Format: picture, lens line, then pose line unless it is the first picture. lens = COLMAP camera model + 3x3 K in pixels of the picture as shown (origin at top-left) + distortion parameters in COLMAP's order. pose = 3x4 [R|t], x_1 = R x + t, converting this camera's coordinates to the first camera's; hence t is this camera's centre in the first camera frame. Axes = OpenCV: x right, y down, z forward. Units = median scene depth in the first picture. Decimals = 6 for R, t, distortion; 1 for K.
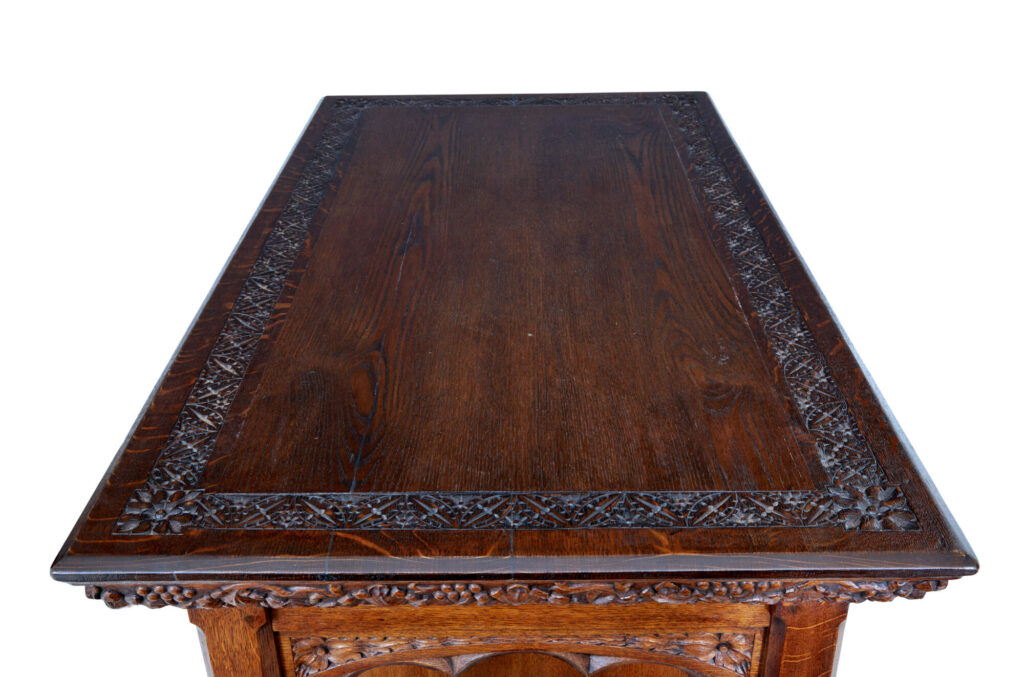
lens RADIAL K [[1065.7, 0, 531.4], [0, 1065.7, 327.0], [0, 0, 1]] dist [0.009767, 0.000000]
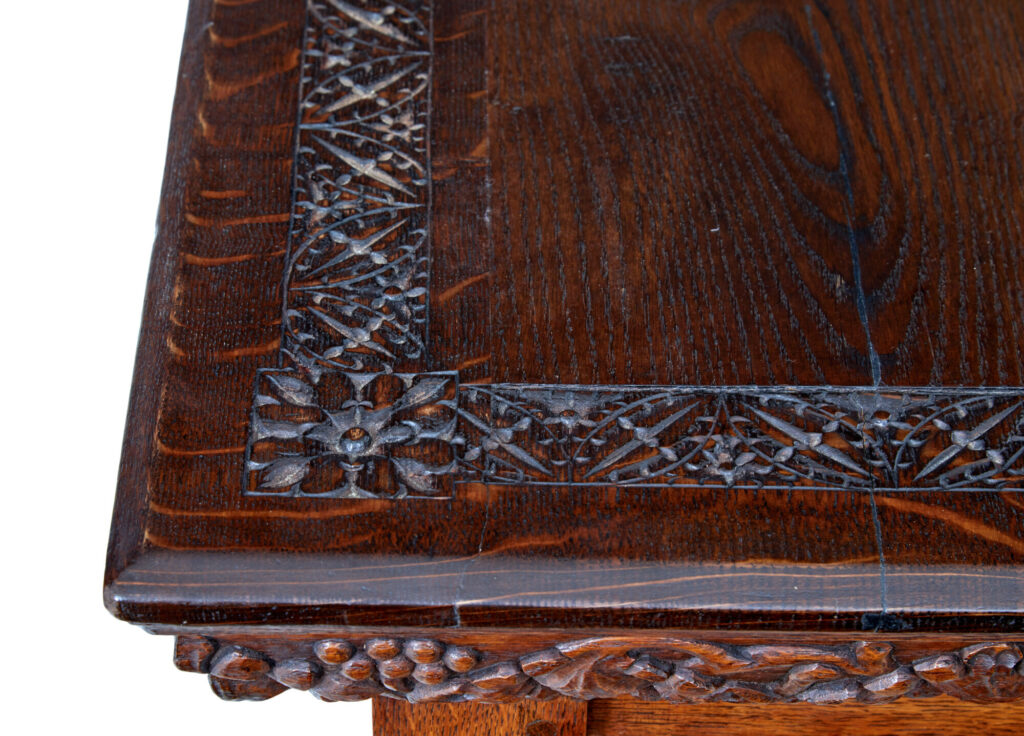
lens RADIAL K [[3107.9, 0, 510.4], [0, 3107.9, 367.9], [0, 0, 1]] dist [-0.242844, 0.000000]
pose [[0.999875, 0.013544, 0.008169, -0.303026], [-0.014604, 0.988872, 0.148050, 0.000139], [-0.006073, -0.148151, 0.988946, -0.005601]]
